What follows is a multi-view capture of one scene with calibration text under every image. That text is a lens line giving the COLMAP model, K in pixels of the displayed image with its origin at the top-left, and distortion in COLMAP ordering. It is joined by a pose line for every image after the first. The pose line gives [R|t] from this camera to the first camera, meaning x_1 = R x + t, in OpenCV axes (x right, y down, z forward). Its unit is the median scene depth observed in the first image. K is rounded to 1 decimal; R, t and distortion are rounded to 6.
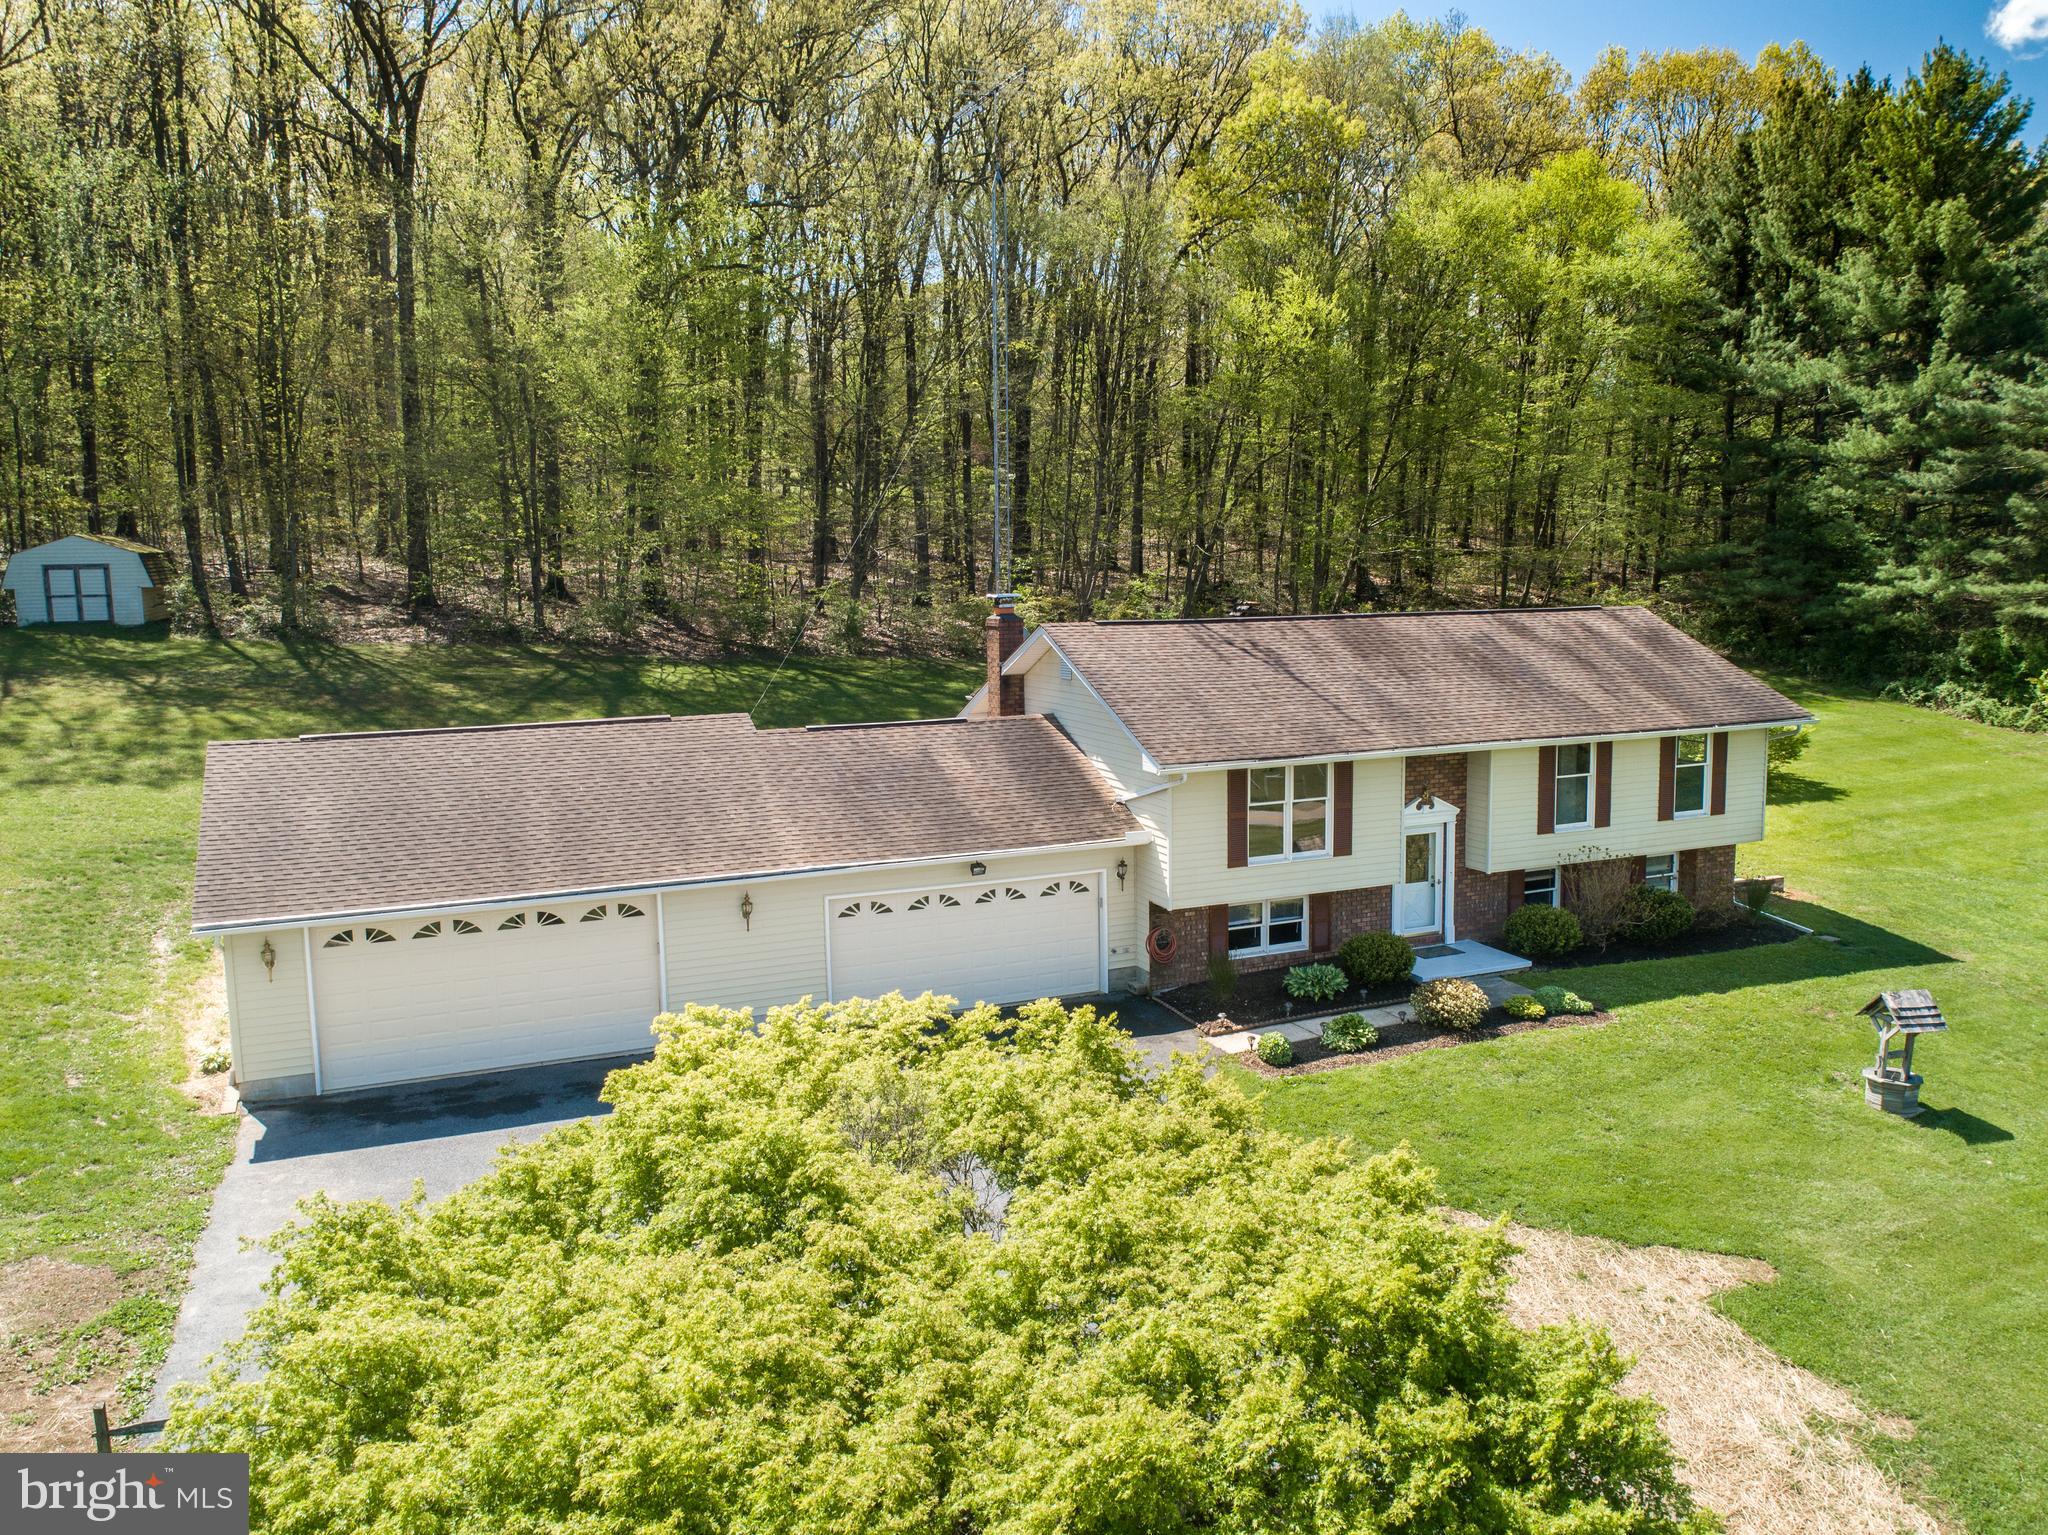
lens RADIAL K [[1549.1, 0, 1024.0], [0, 1549.1, 767.5], [0, 0, 1]] dist [-0.021818, 0.007283]
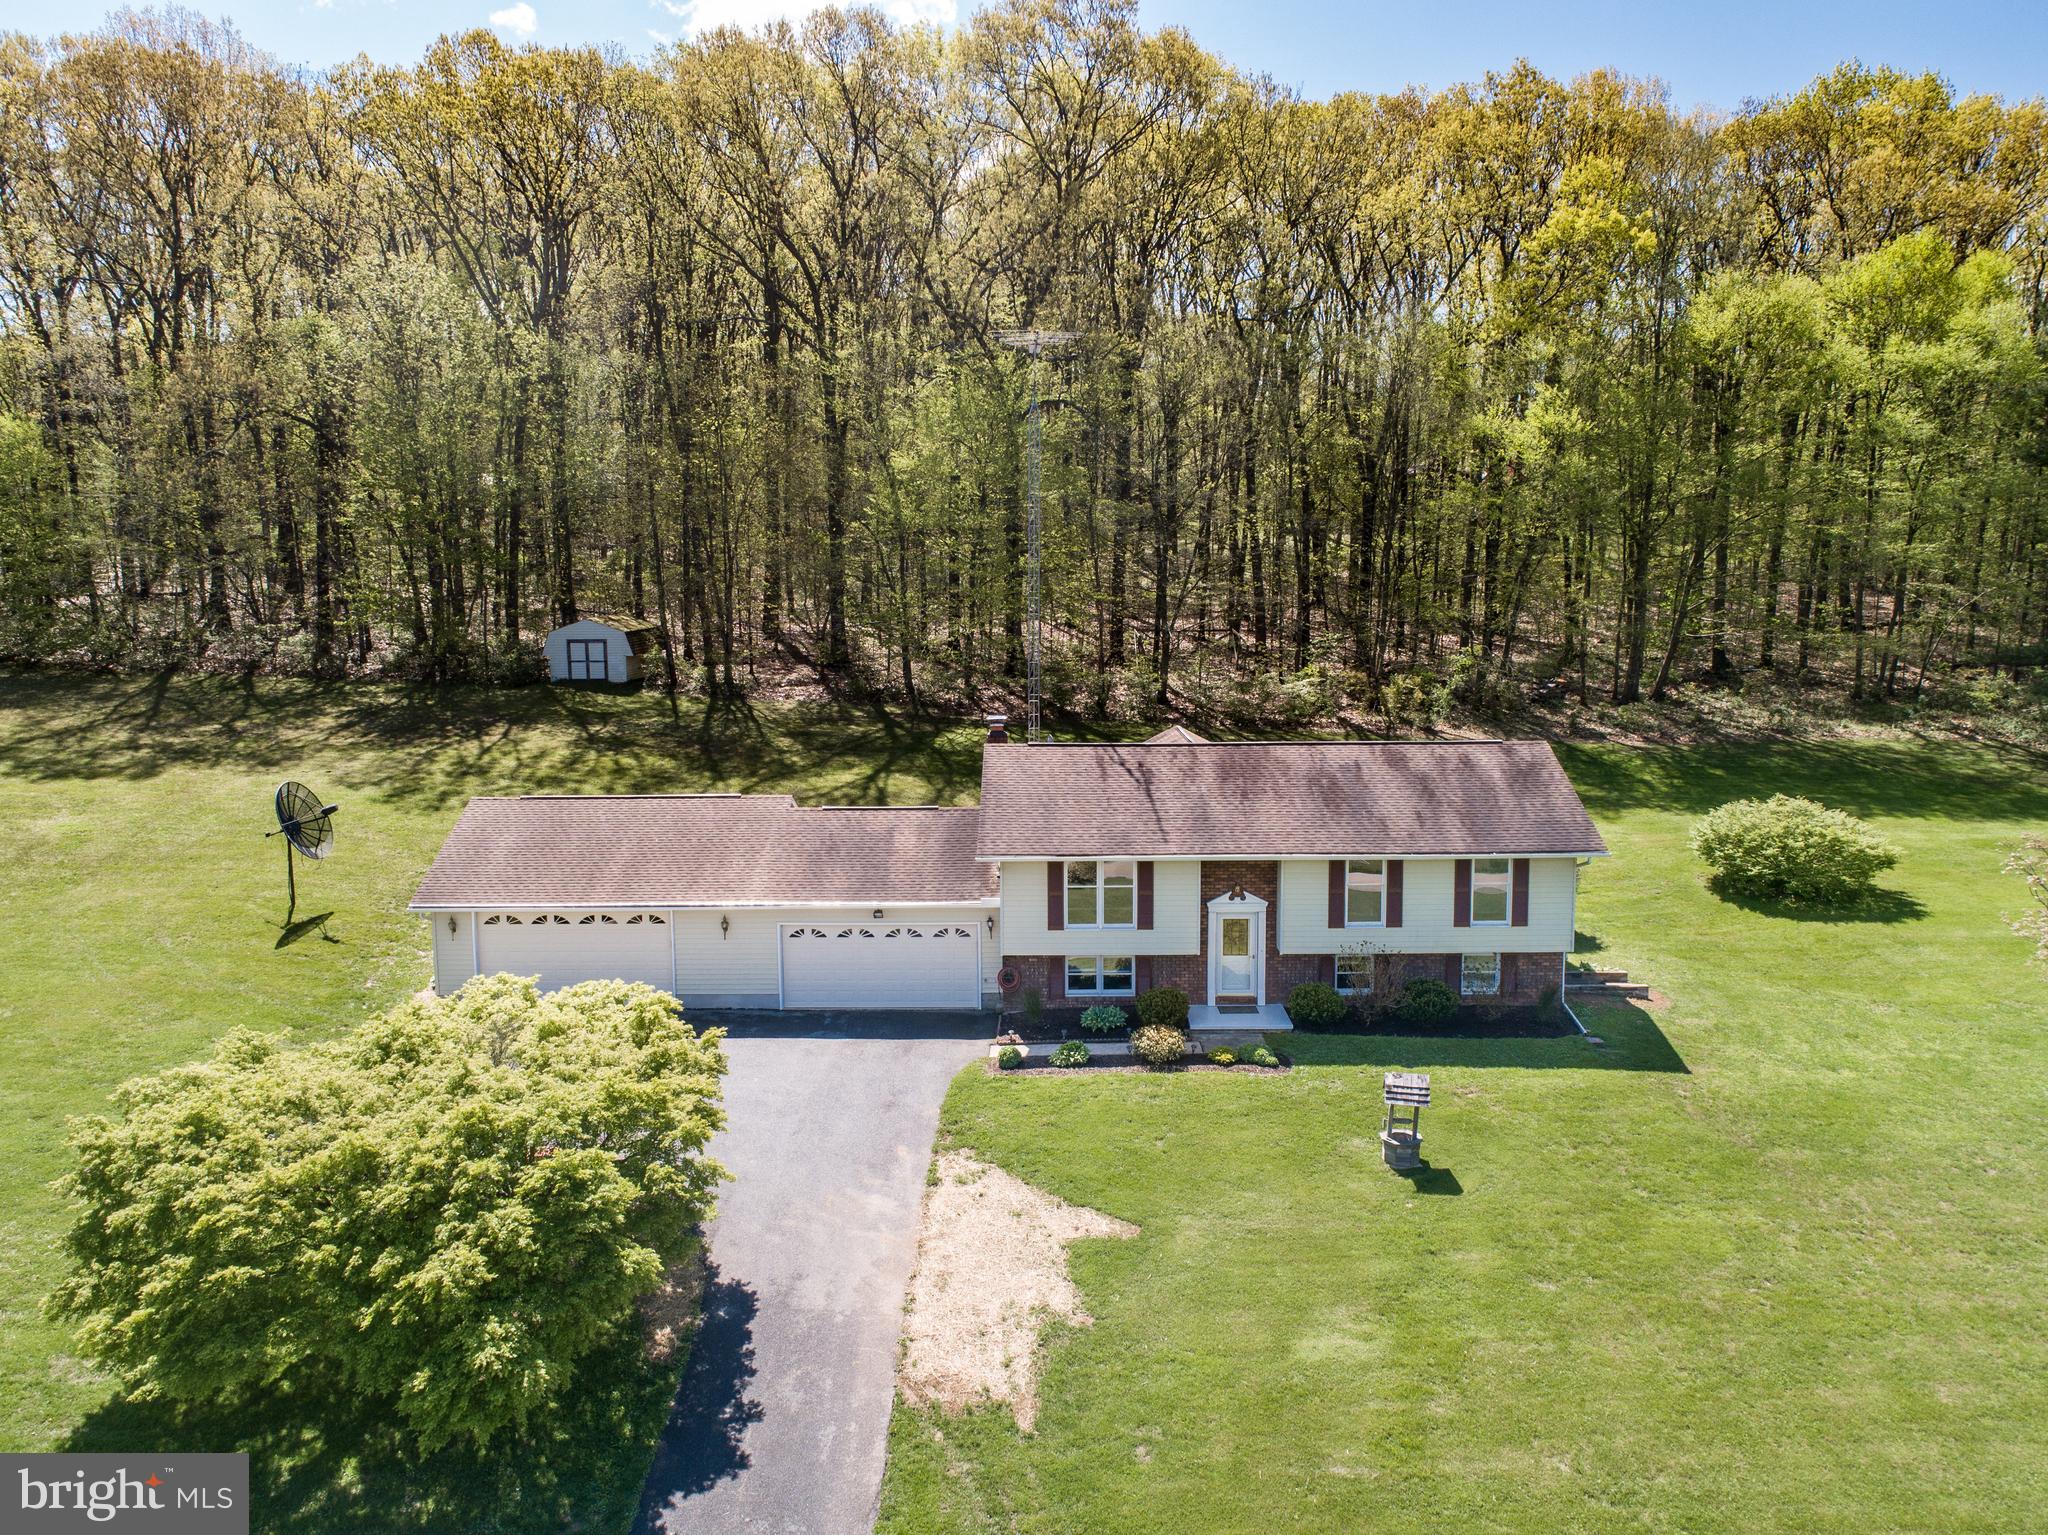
lens RADIAL K [[1549.1, 0, 1024.0], [0, 1549.1, 767.5], [0, 0, 1]] dist [-0.021818, 0.007283]
pose [[0.914778, 0.056561, -0.399978, 0.611622], [-0.059505, 0.998215, 0.005064, -0.081212], [0.399551, 0.019168, 0.916511, -0.276948]]
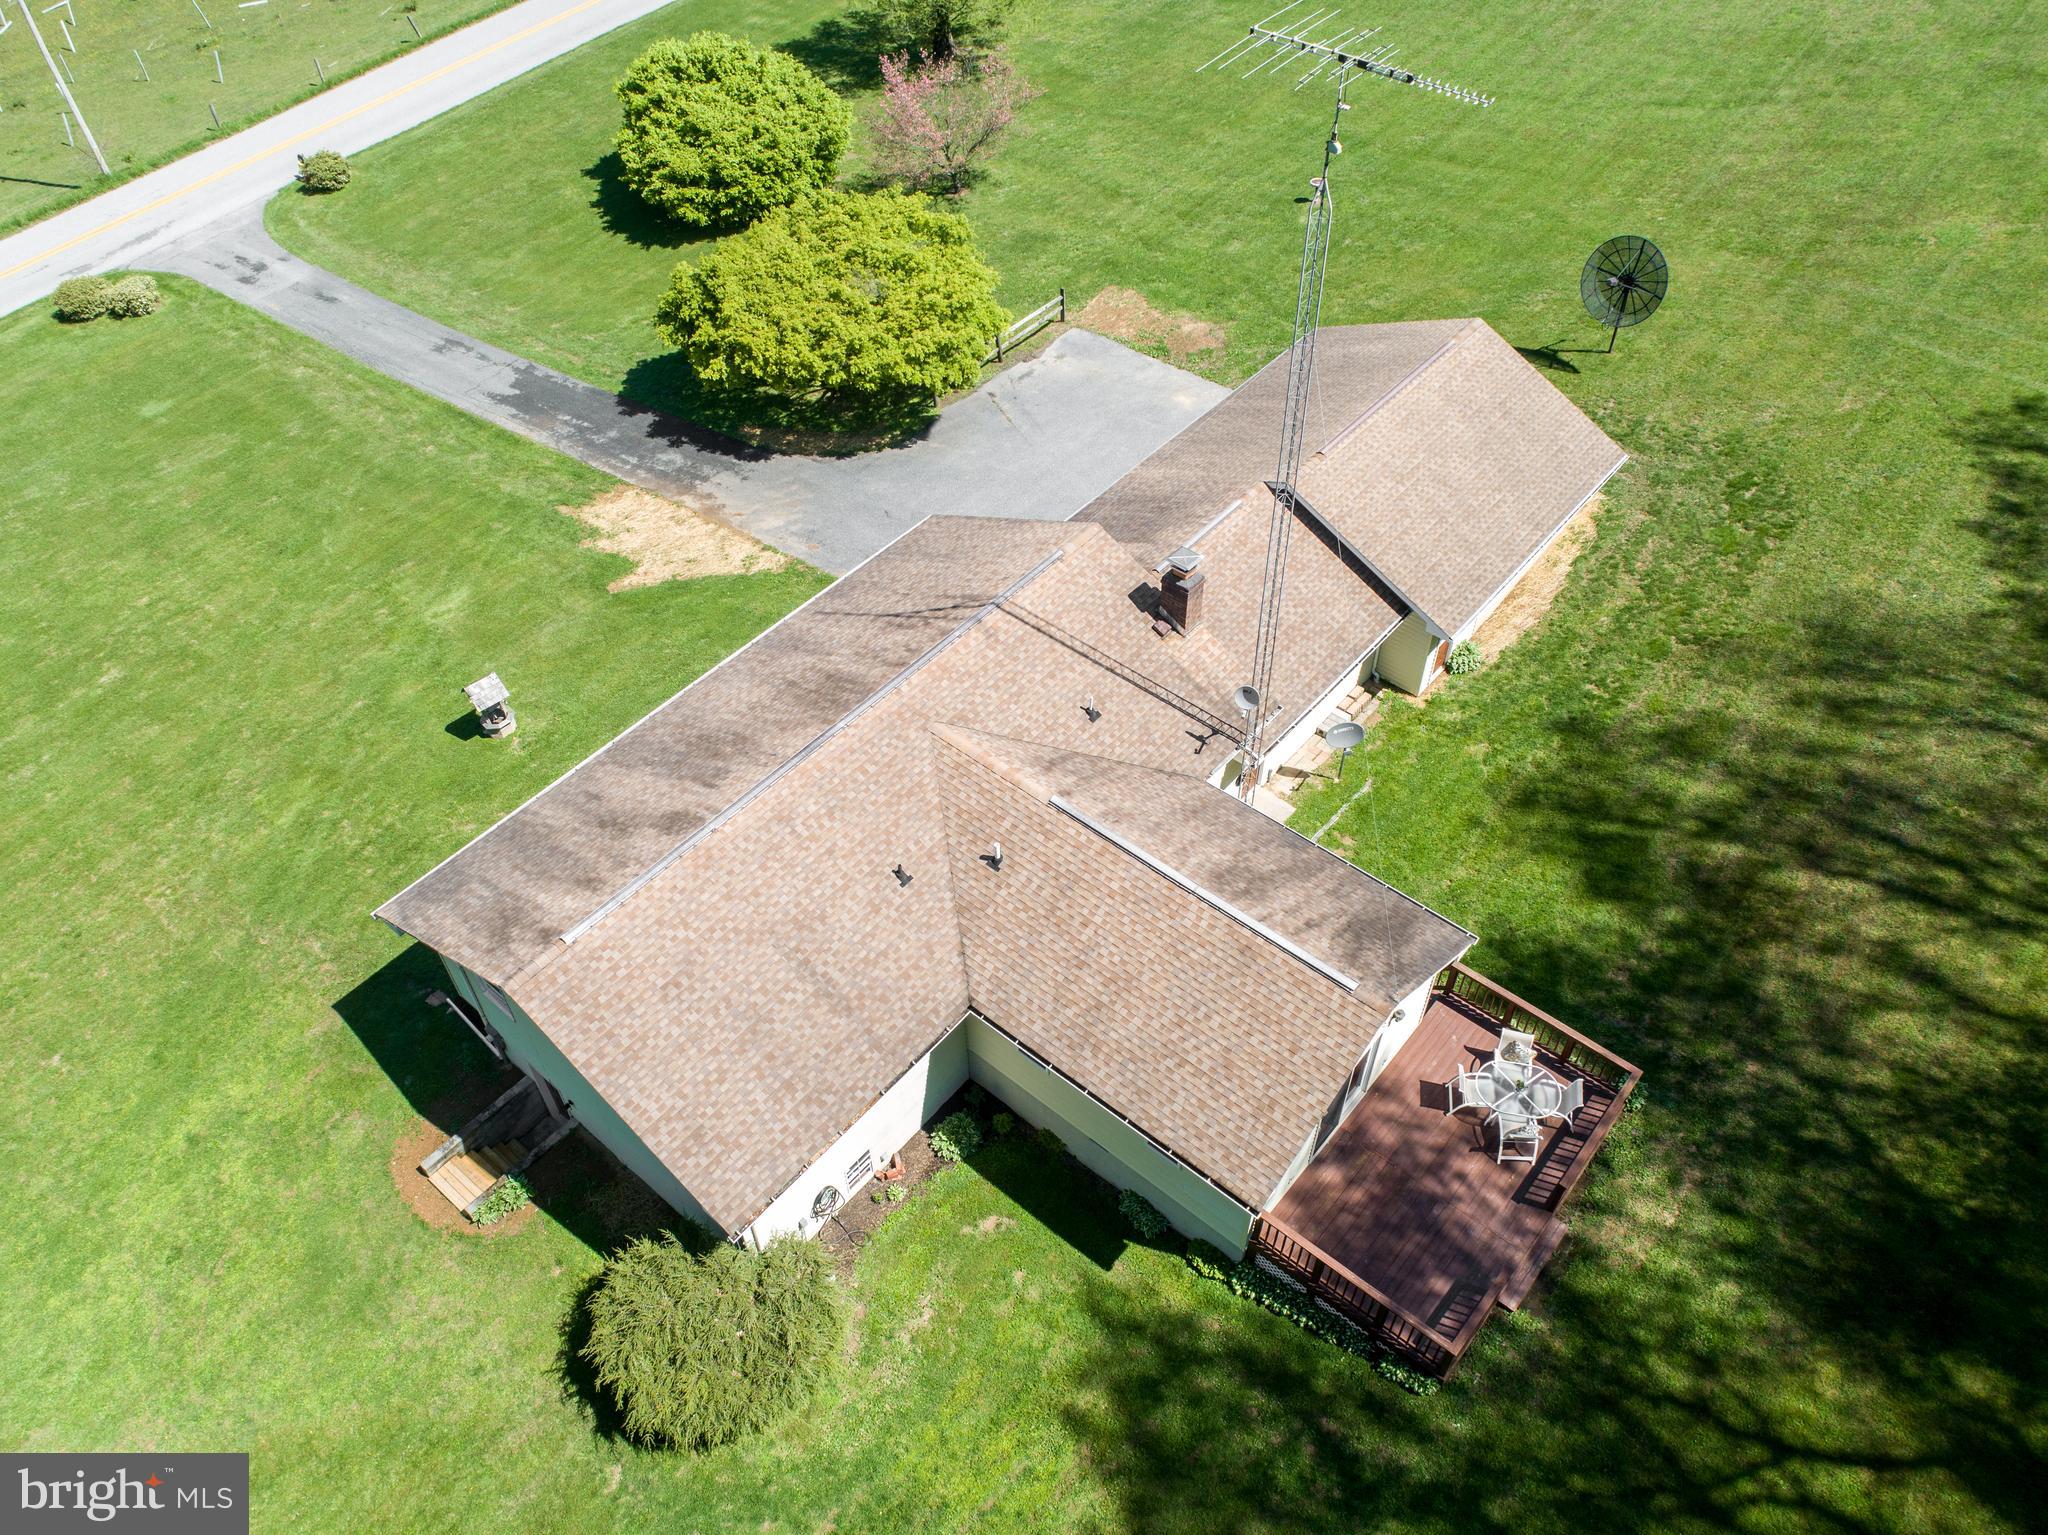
lens RADIAL K [[1549.1, 0, 1024.0], [0, 1549.1, 767.5], [0, 0, 1]] dist [-0.021818, 0.007283]
pose [[-0.892785, 0.351224, -0.282094, 0.428939], [-0.025576, 0.585674, 0.810143, -0.877696], [0.449757, 0.730499, -0.513898, 1.675396]]
